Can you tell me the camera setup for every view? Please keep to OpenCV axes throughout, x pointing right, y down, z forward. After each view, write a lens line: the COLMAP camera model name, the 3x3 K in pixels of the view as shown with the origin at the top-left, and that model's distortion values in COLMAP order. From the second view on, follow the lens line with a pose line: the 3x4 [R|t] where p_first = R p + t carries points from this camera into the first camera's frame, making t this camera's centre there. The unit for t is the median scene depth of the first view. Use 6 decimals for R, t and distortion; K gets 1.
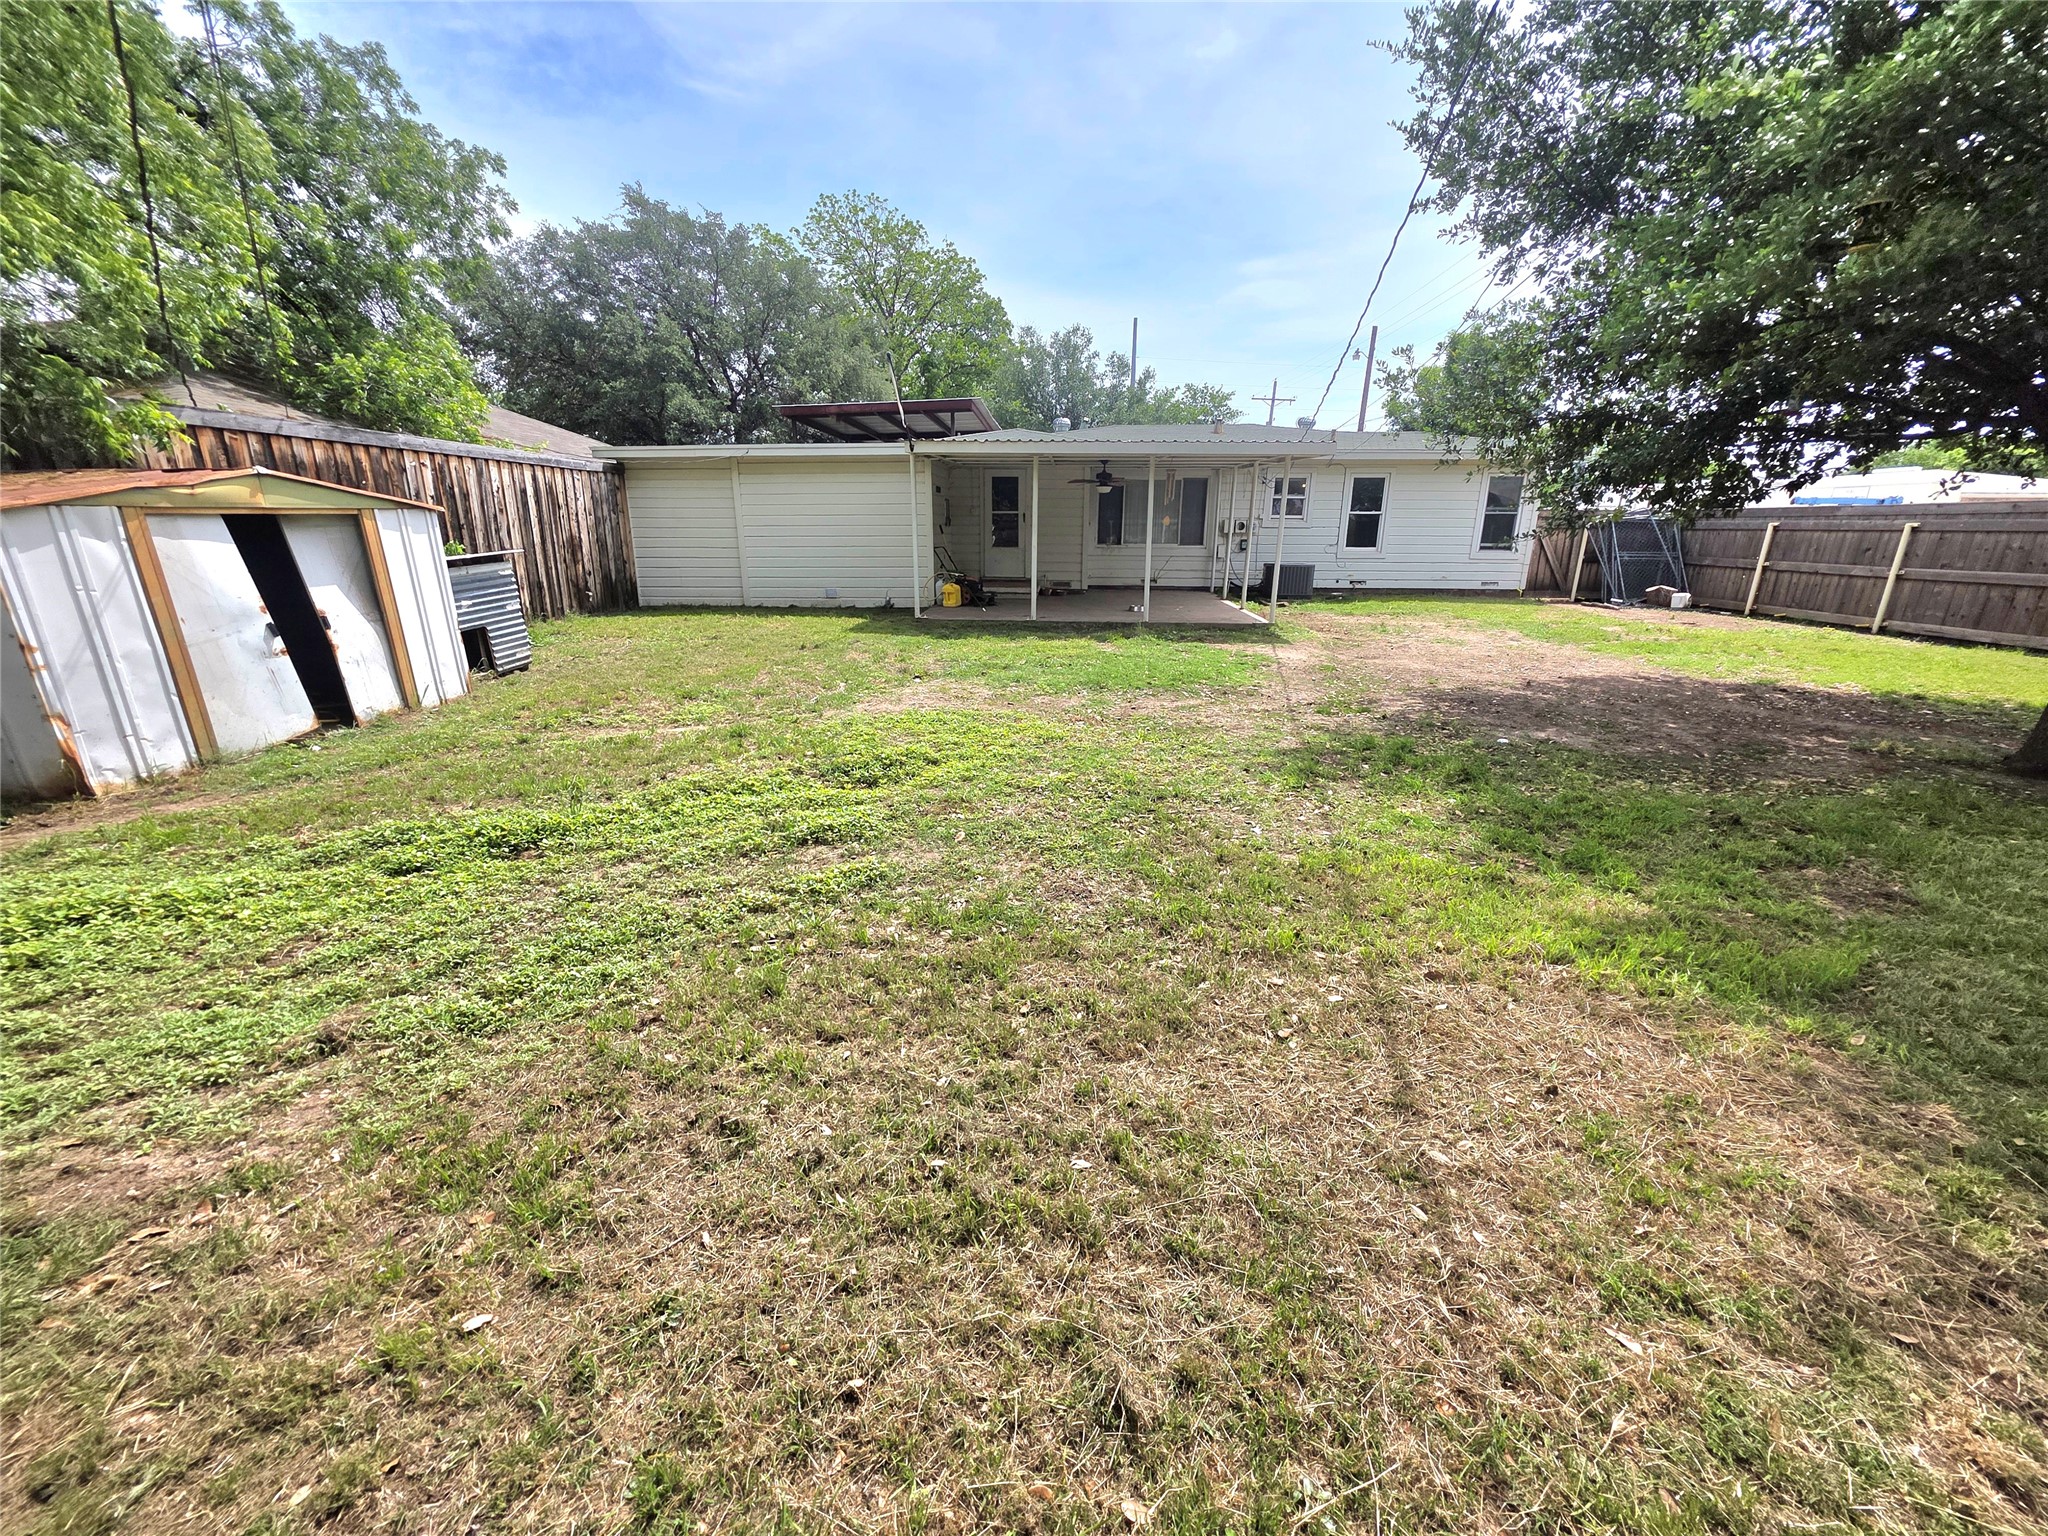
lens RADIAL K [[815.6, 0, 1023.3], [0, 815.6, 762.8], [0, 0, 1]] dist [0.003890, -0.000603]
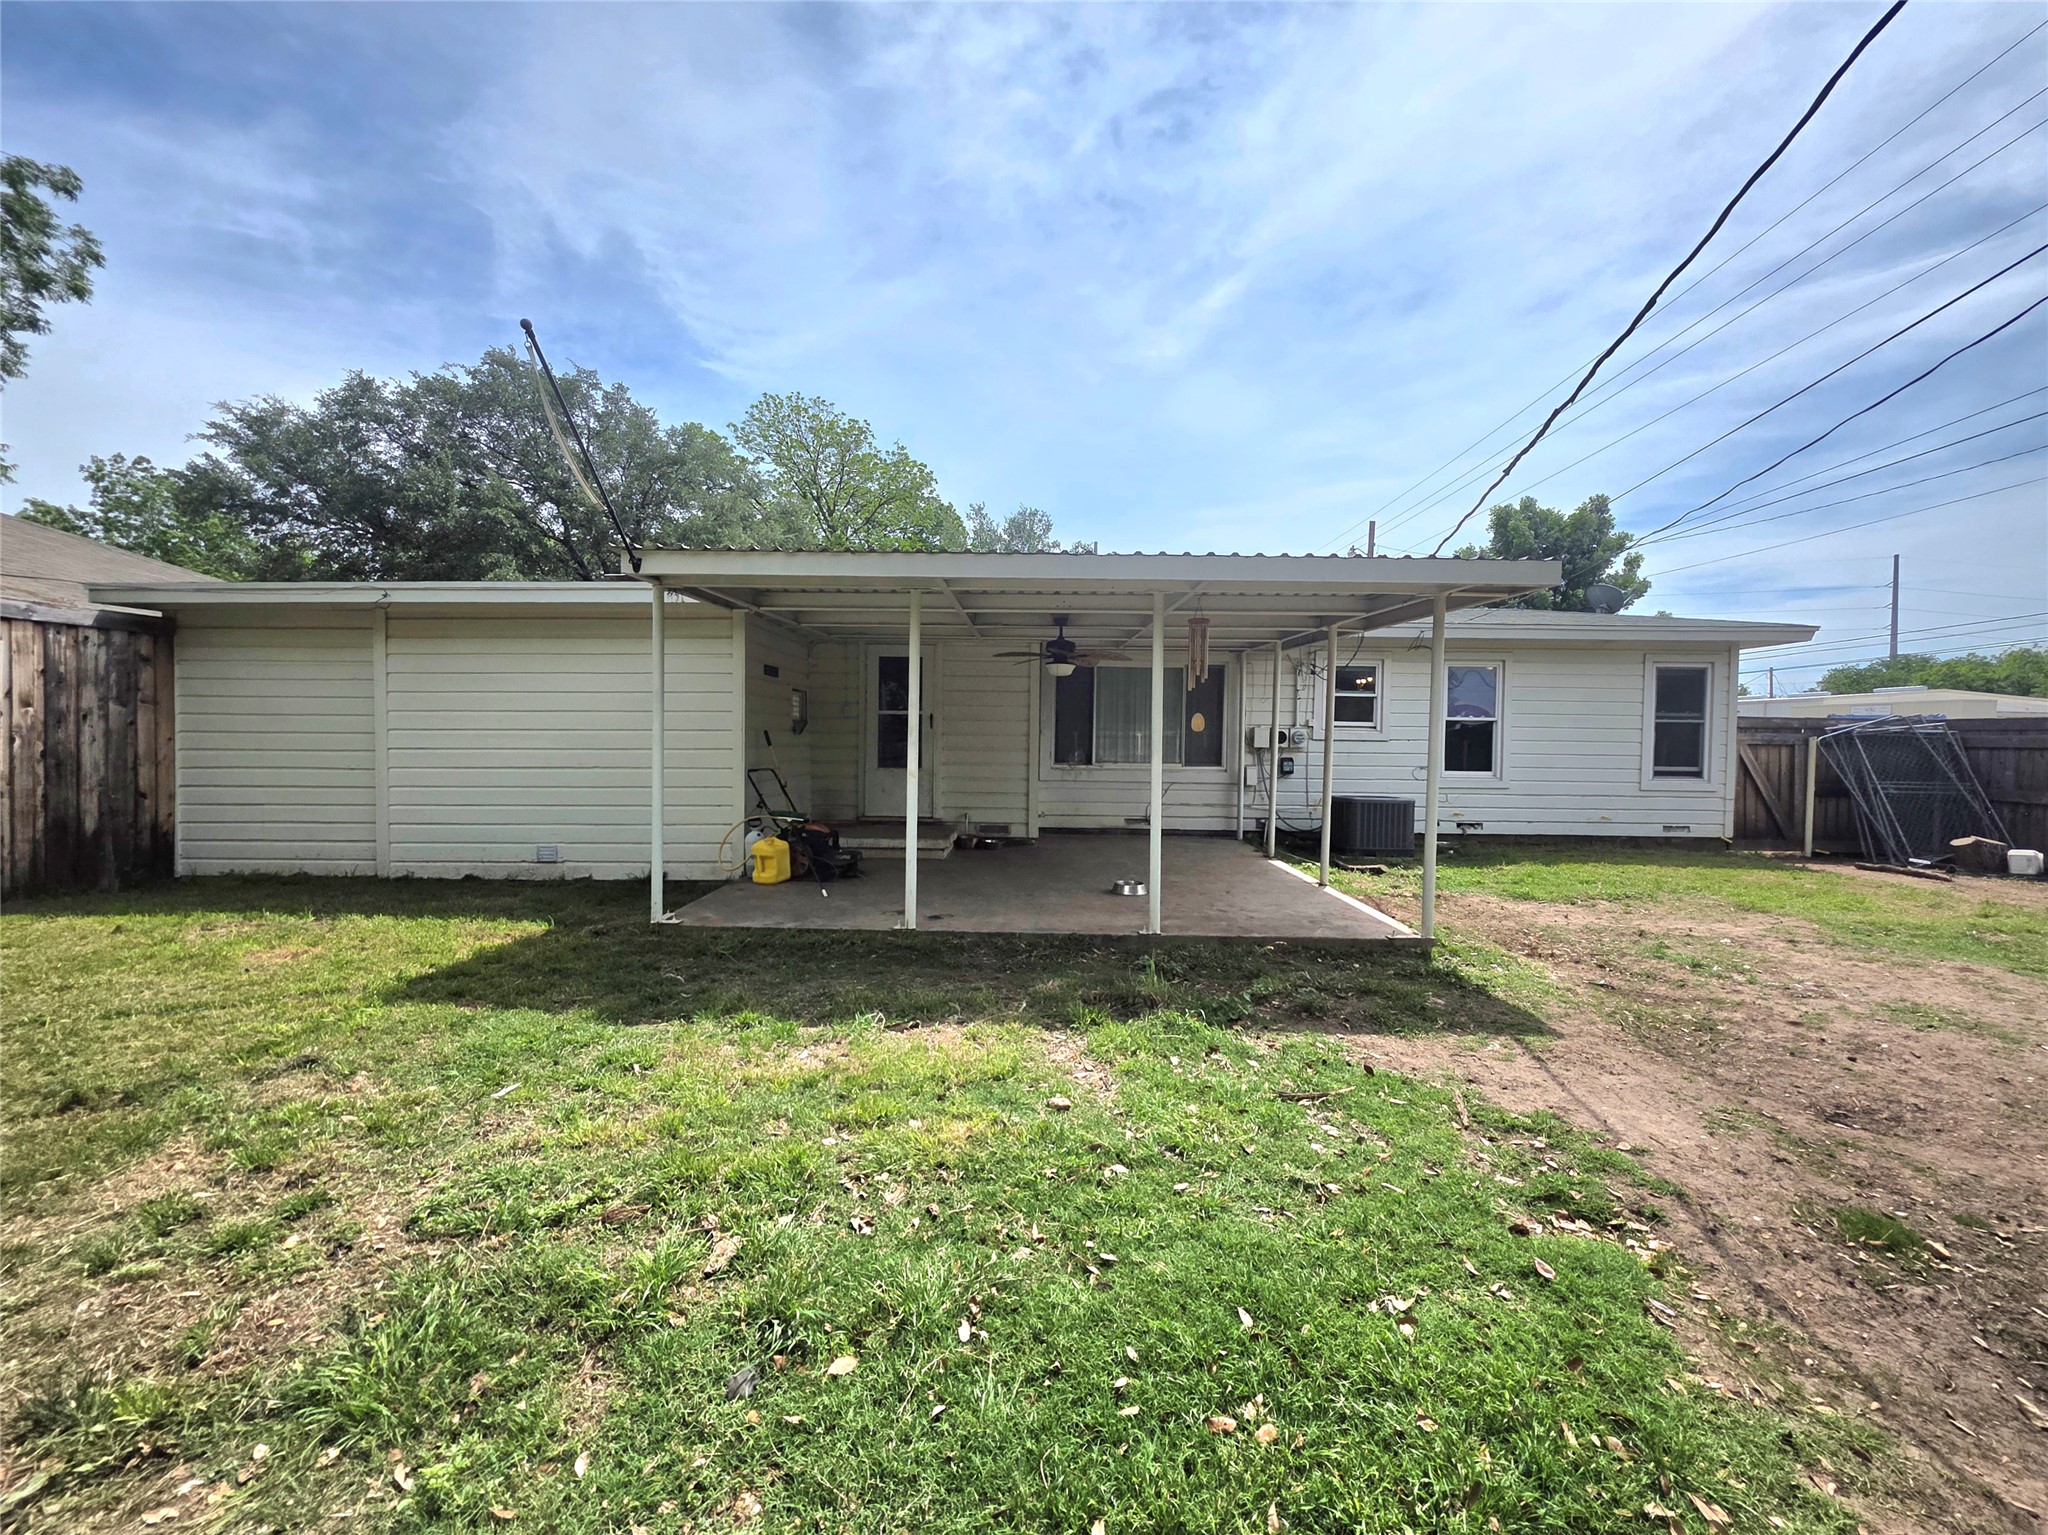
lens RADIAL K [[815.6, 0, 1023.3], [0, 815.6, 762.3], [0, 0, 1]] dist [0.003890, -0.000603]
pose [[0.999326, 0.006362, 0.036160, 0.044584], [0.002880, 0.968255, -0.249947, -0.114062], [-0.036602, 0.249883, 0.967584, 0.400714]]
